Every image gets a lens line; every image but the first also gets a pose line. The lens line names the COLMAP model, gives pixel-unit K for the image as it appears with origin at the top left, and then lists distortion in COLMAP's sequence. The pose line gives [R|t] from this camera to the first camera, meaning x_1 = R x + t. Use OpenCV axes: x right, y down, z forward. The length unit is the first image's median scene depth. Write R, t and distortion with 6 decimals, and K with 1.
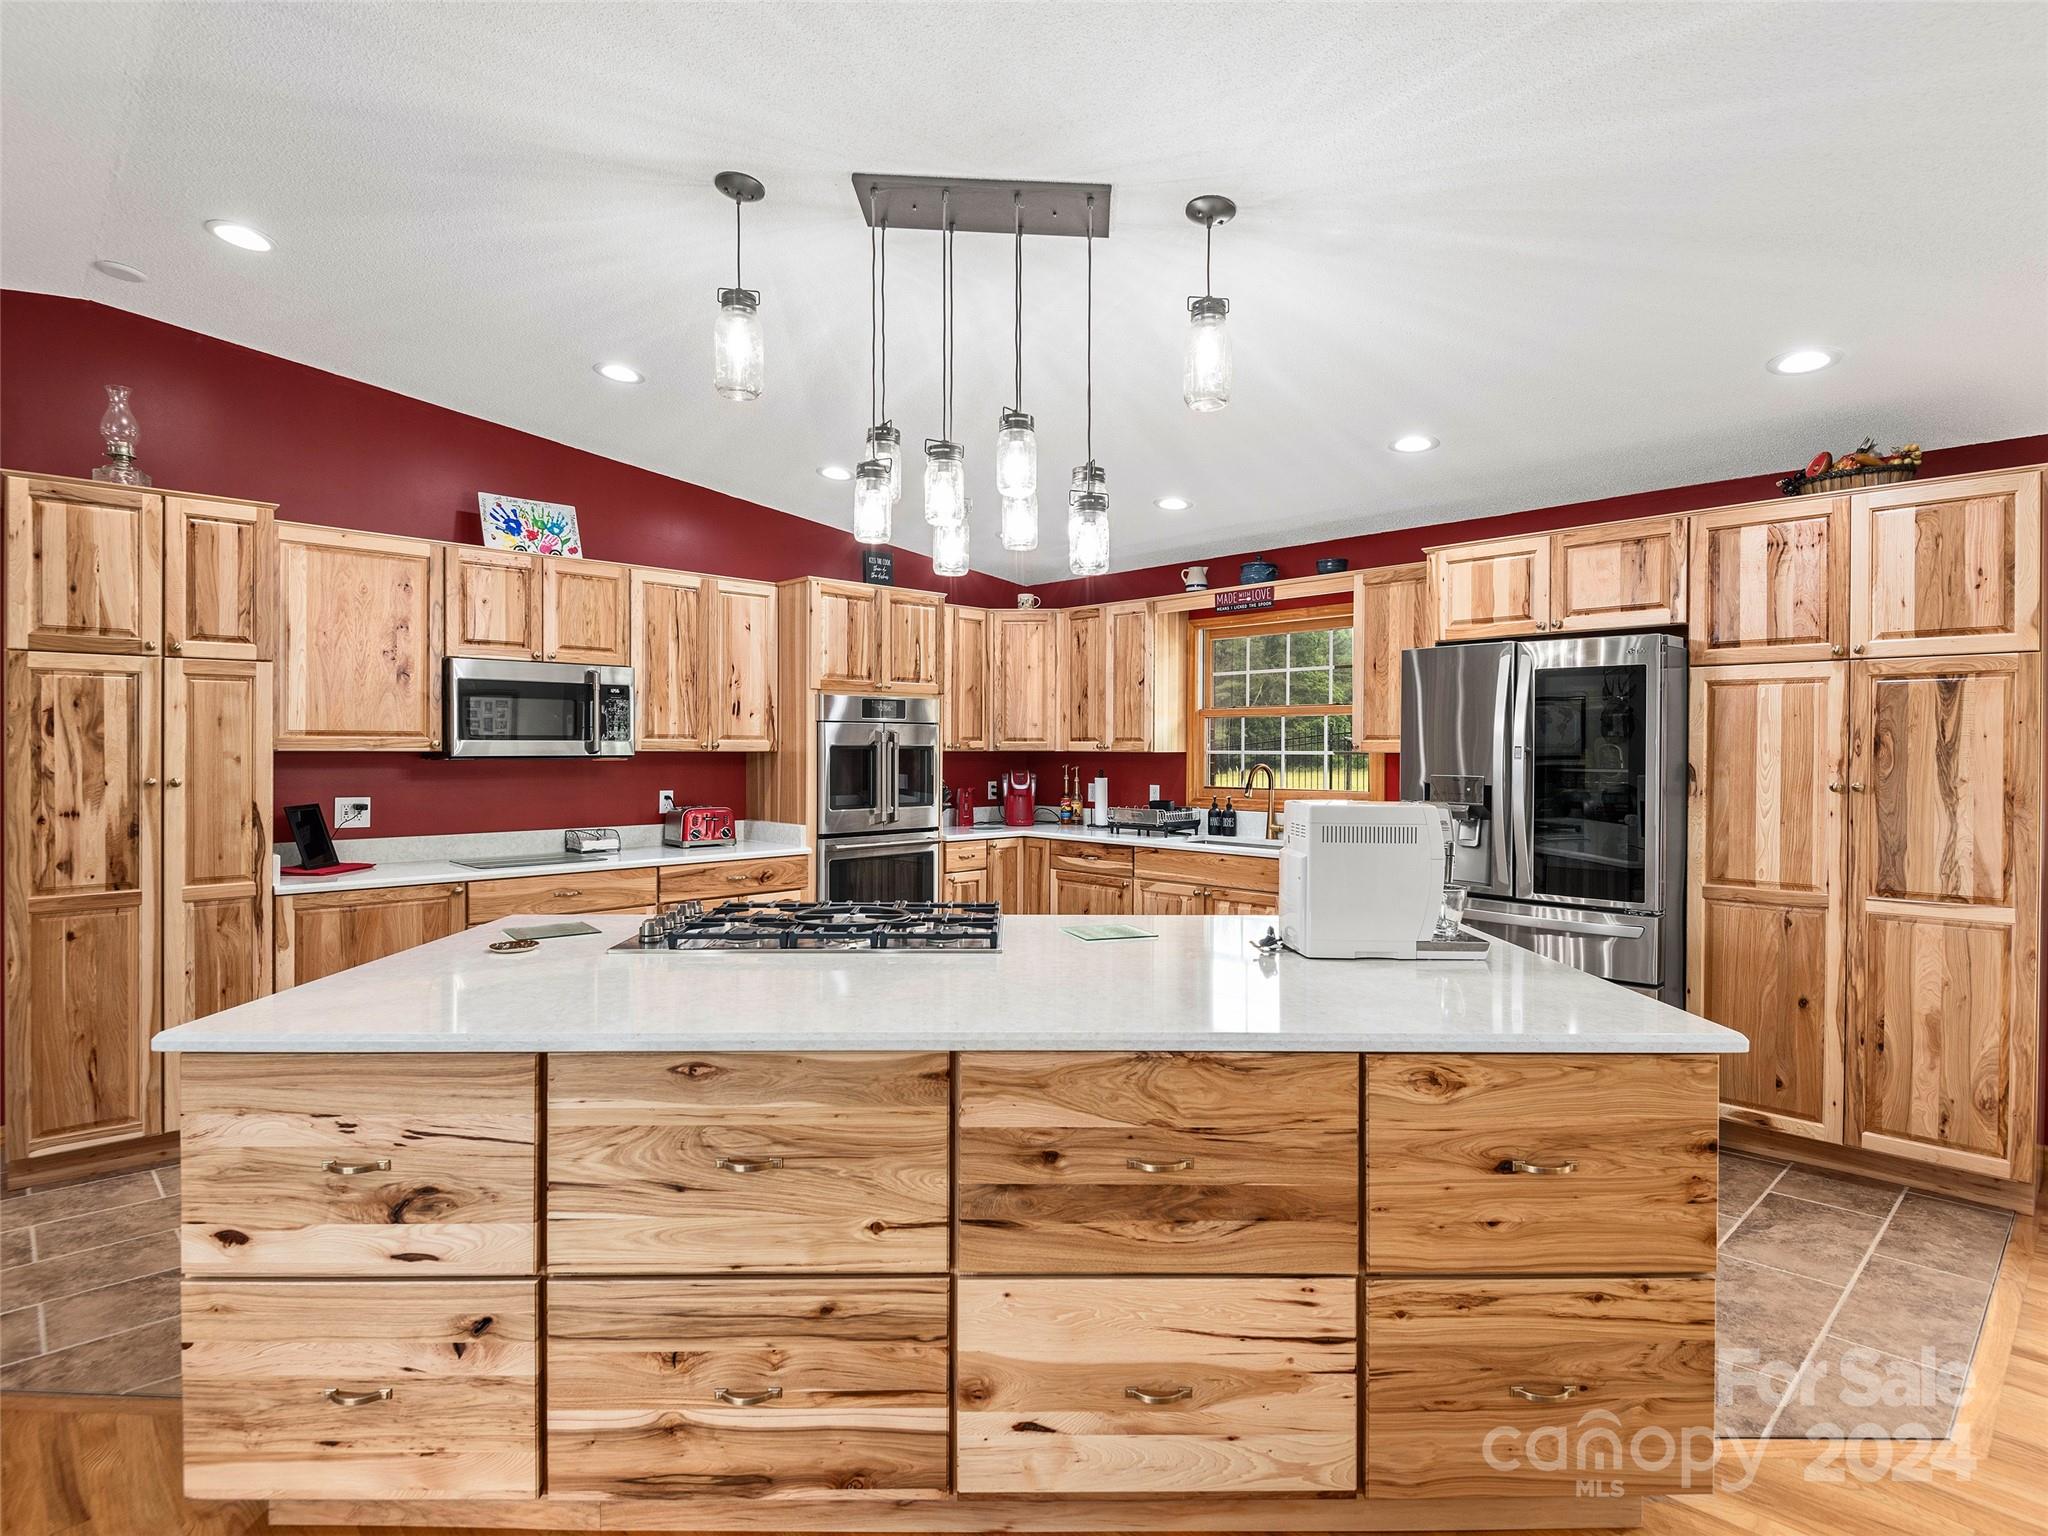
lens RADIAL K [[1093.5, 0, 1019.3], [0, 1093.5, 754.0], [0, 0, 1]] dist [0.004120, -0.009227]
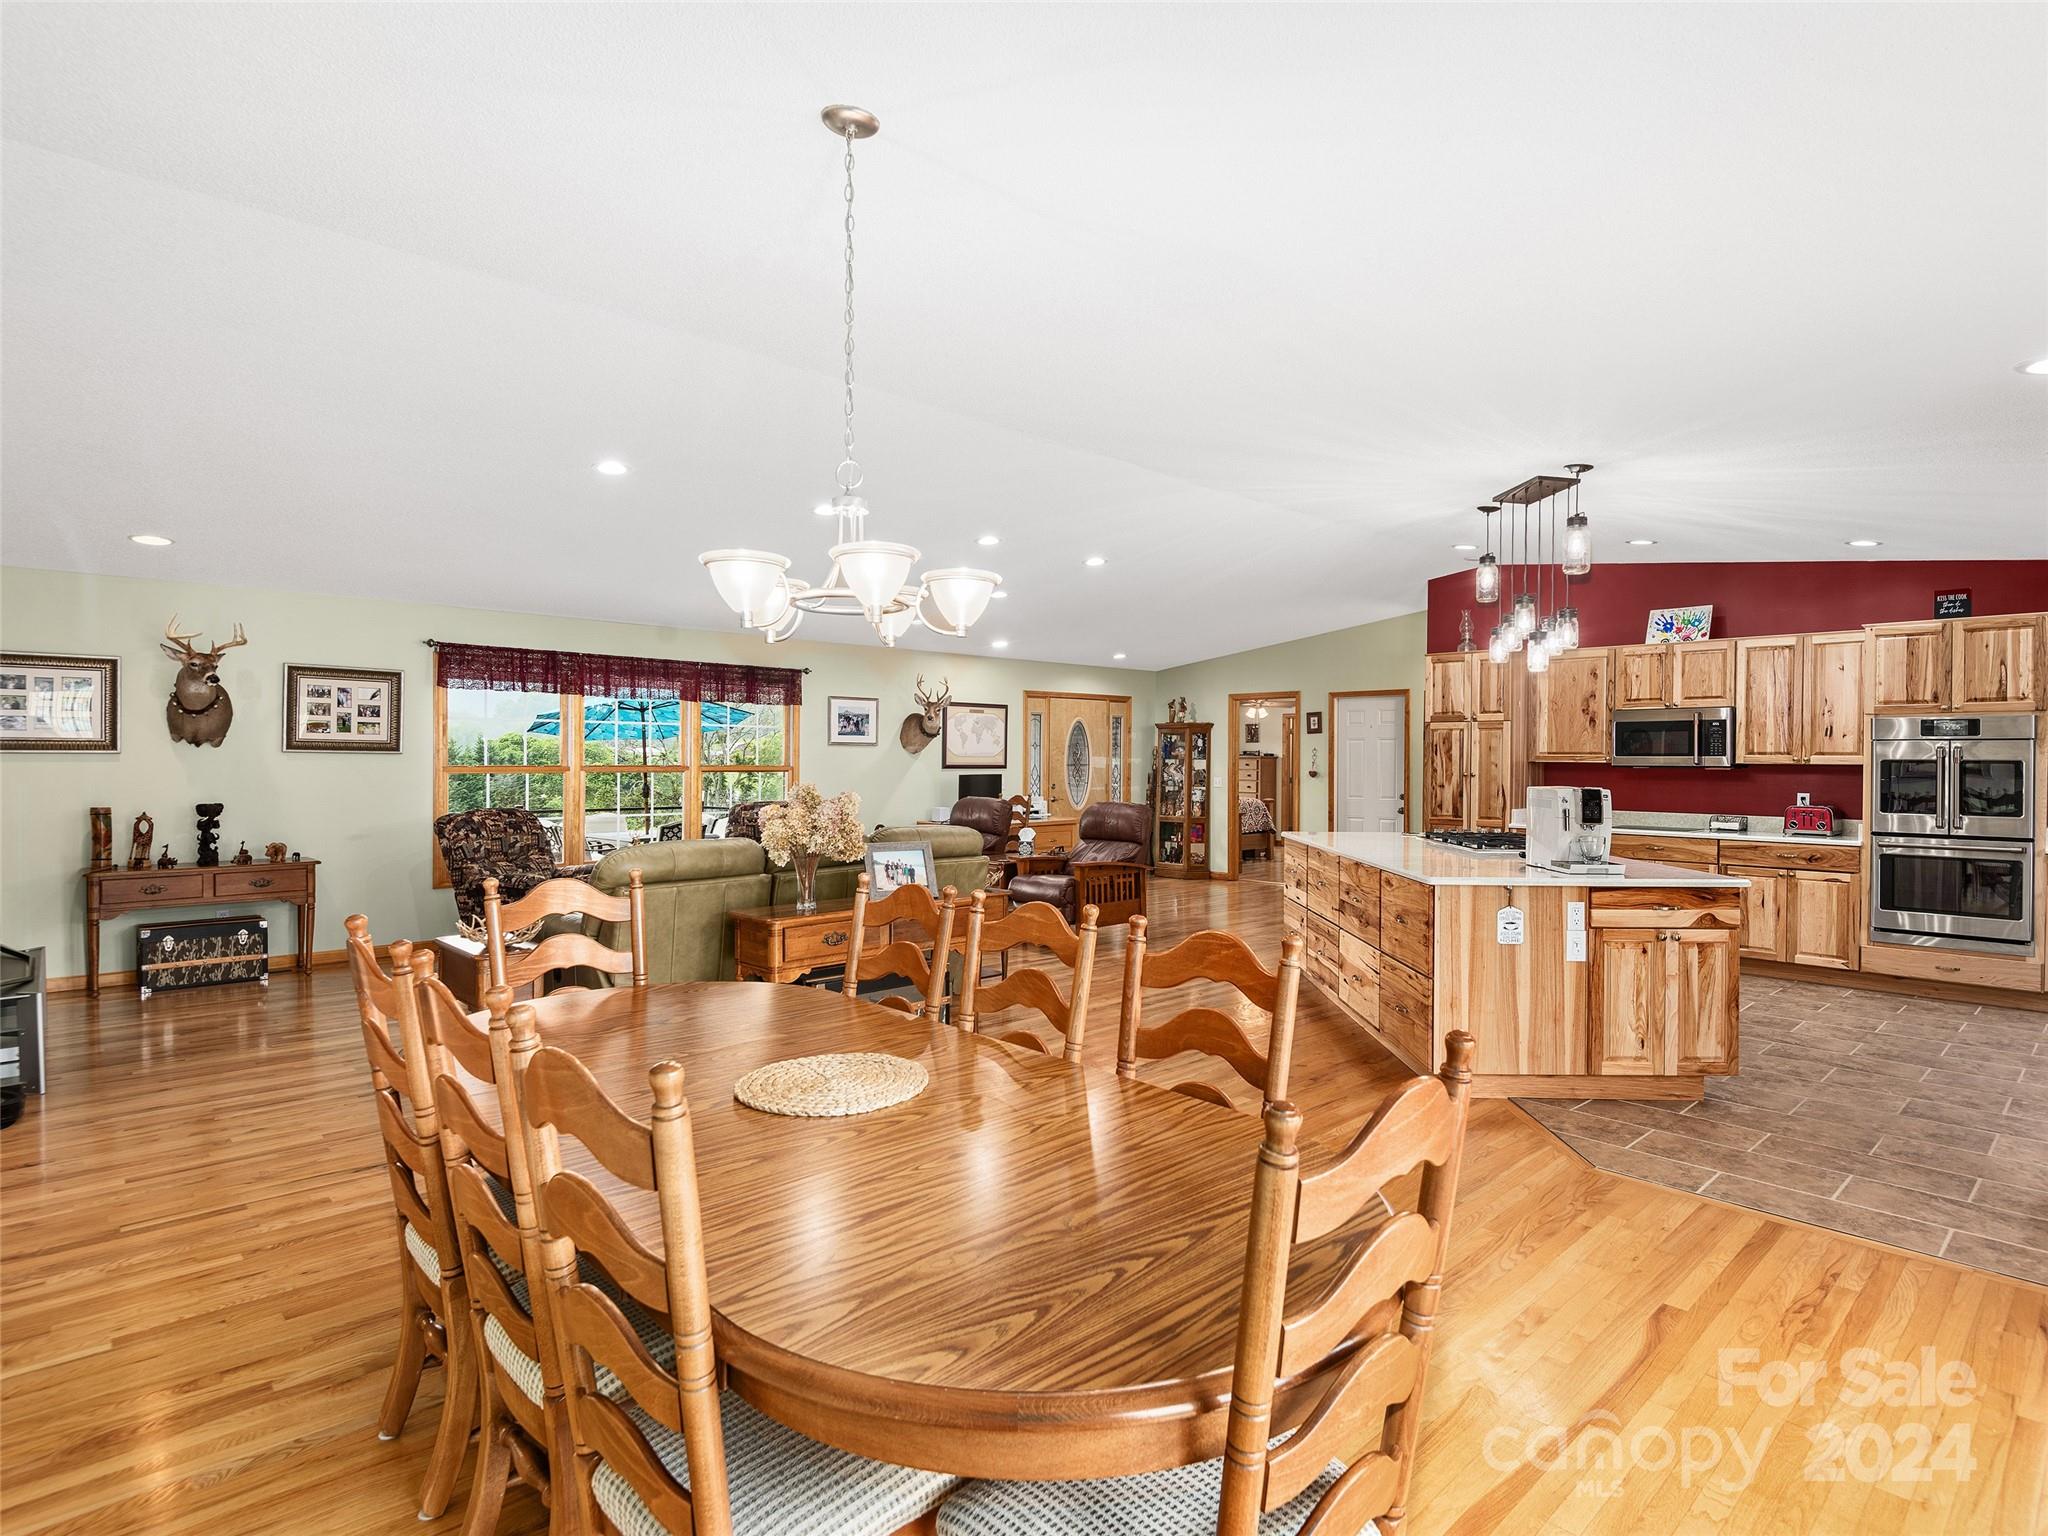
lens RADIAL K [[1093.5, 0, 1035.6], [0, 1093.5, 761.2], [0, 0, 1]] dist [0.004120, -0.009227]
pose [[-0.046136, -0.002615, -0.998932, 1.222976], [-0.014934, 0.999887, -0.001927, 0.011703], [0.998824, 0.014830, -0.046170, 0.124717]]
